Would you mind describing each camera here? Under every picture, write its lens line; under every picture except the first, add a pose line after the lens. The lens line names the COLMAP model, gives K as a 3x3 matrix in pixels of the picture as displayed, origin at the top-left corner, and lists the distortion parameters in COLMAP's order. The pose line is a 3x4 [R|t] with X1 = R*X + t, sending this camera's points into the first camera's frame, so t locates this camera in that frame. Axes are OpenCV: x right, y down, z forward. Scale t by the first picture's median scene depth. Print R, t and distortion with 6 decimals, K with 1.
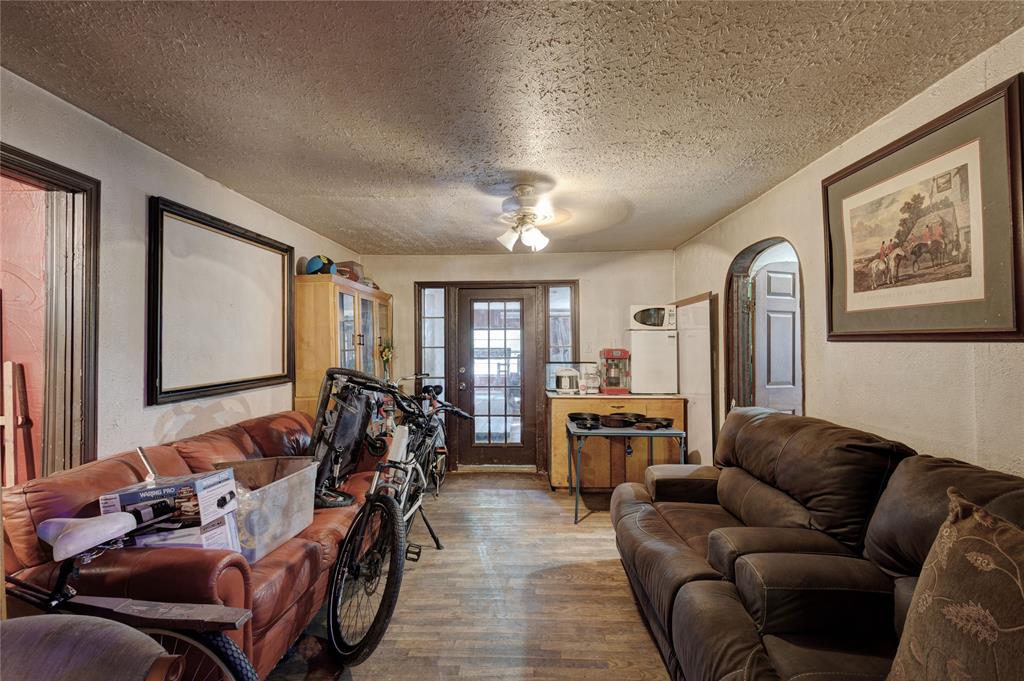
lens RADIAL K [[468.6, 0, 508.5], [0, 468.6, 340.9], [0, 0, 1]] dist [0.007608, -0.001179]
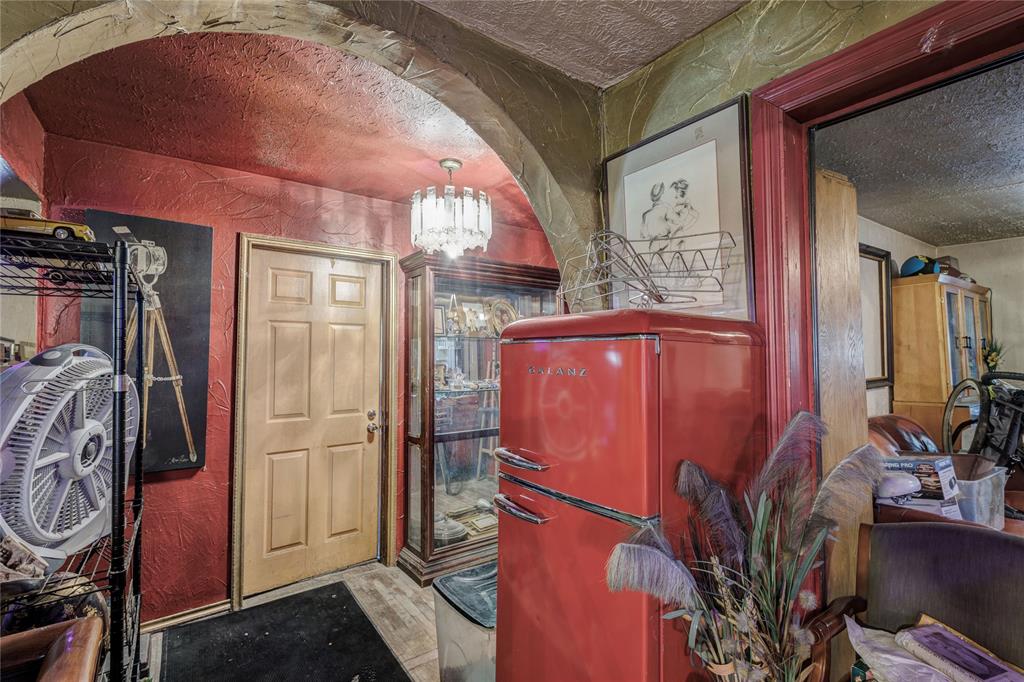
lens RADIAL K [[468.6, 0, 512.9], [0, 468.6, 339.8], [0, 0, 1]] dist [0.007608, -0.001179]
pose [[0.621276, -0.029204, -0.783048, -0.170045], [0.016022, 0.999570, -0.024567, 0.001222], [0.783428, 0.002717, 0.621476, -0.256500]]
